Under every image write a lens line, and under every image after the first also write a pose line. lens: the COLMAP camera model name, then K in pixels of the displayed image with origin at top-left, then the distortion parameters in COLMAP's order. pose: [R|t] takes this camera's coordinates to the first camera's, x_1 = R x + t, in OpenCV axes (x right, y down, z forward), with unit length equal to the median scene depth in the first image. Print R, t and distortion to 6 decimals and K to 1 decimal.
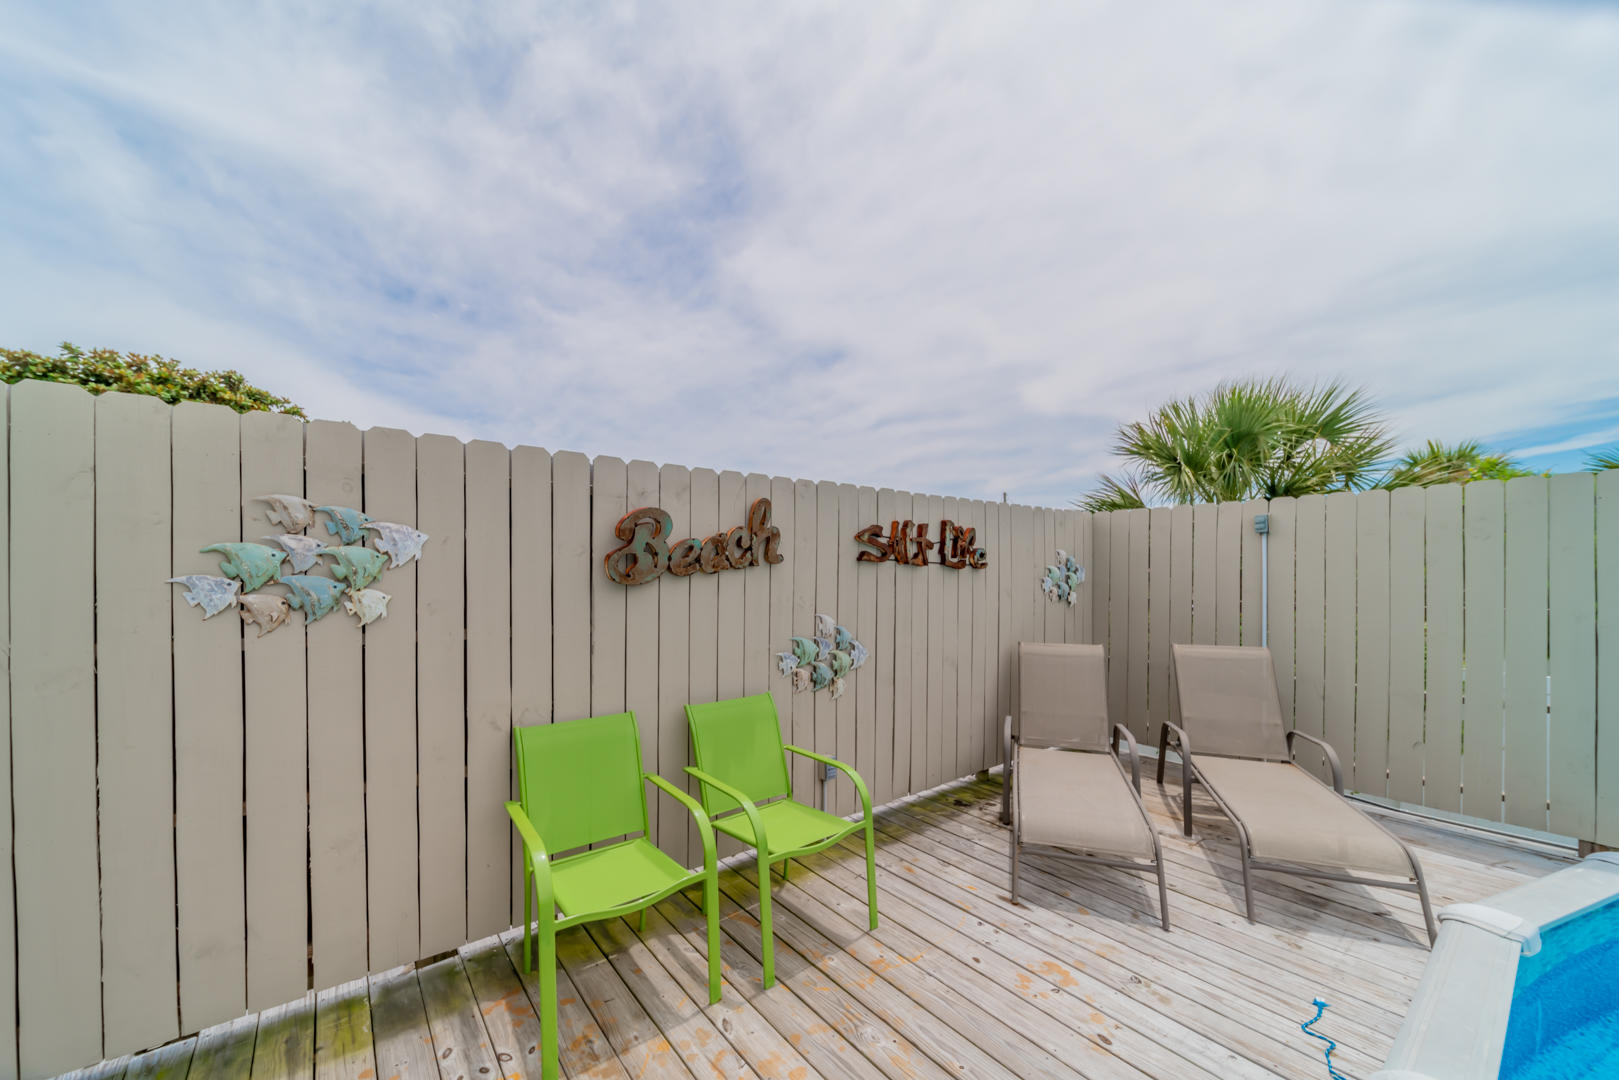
lens RADIAL K [[587.5, 0, 806.0], [0, 587.5, 576.2], [0, 0, 1]] dist [0.003909, -0.000456]
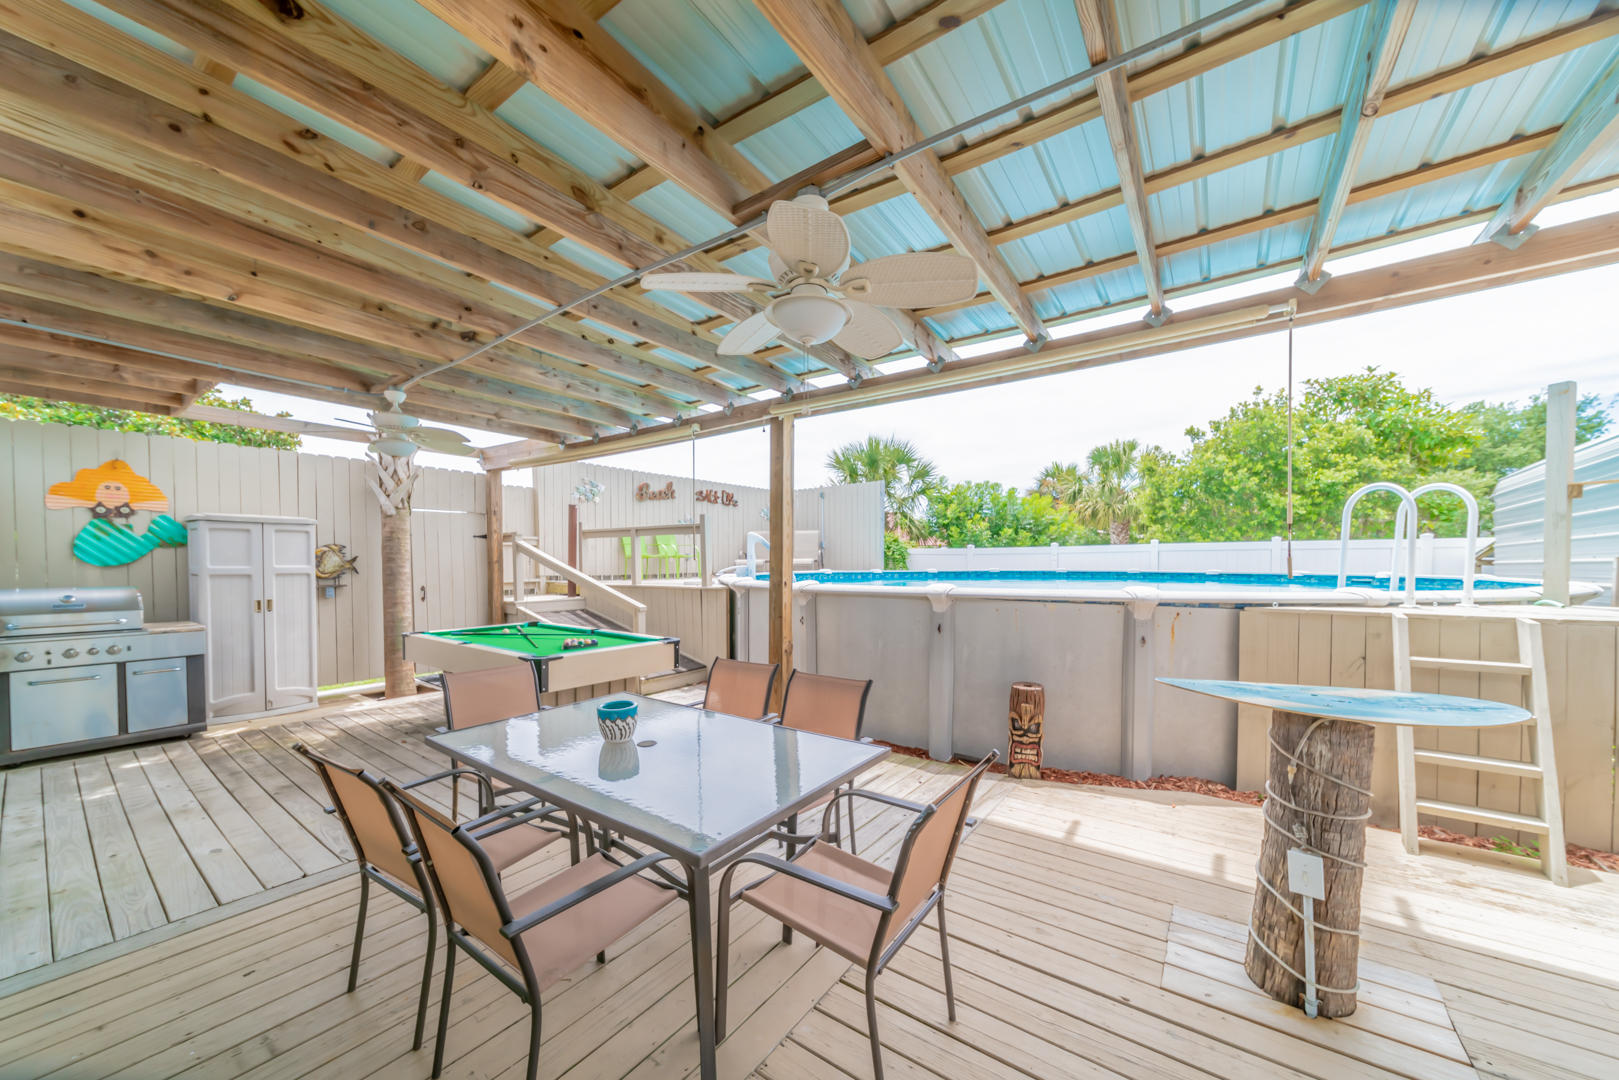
lens RADIAL K [[587.5, 0, 806.0], [0, 587.5, 576.2], [0, 0, 1]] dist [0.003909, -0.000456]
pose [[0.965915, -0.008438, 0.258722, -0.184619], [0.003273, 0.999787, 0.020389, 0.347526], [-0.258839, -0.018847, 0.965736, -2.494450]]
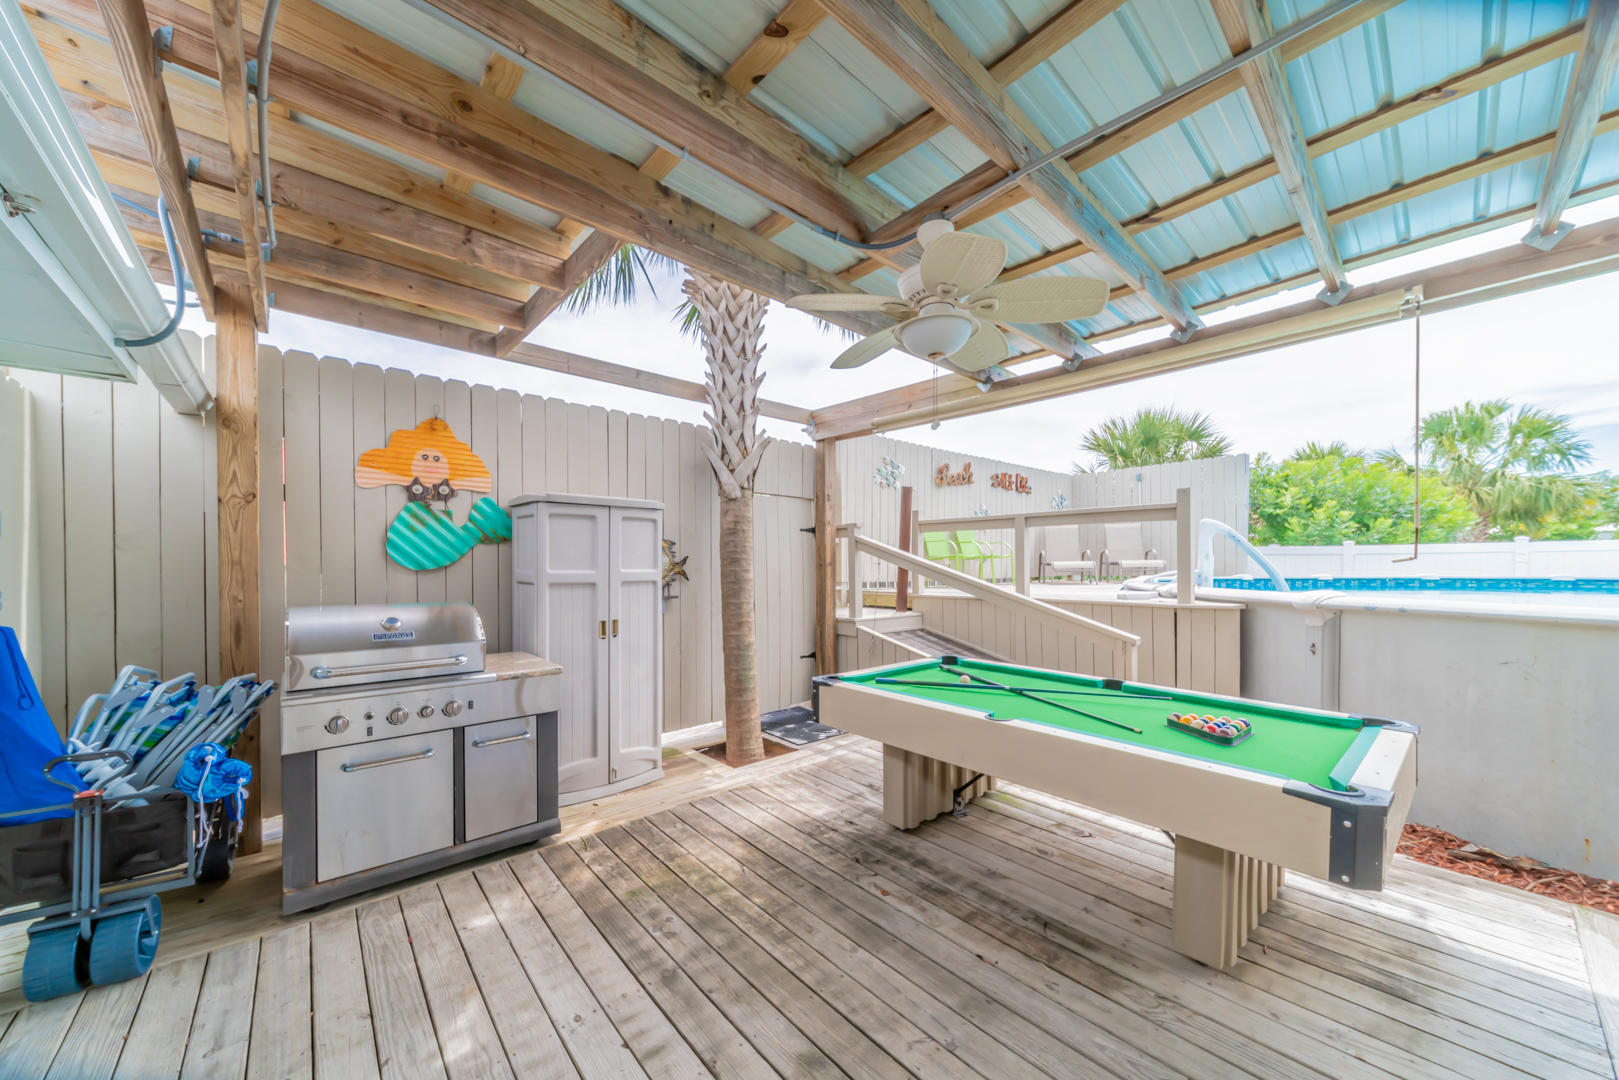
lens RADIAL K [[584.7, 0, 815.7], [0, 584.7, 570.9], [0, 0, 1]] dist [0.000799, 0.000026]
pose [[0.998234, -0.002625, 0.059351, -0.878447], [0.002221, 0.999974, 0.006871, 0.342614], [-0.059367, -0.006727, 0.998214, -1.661430]]
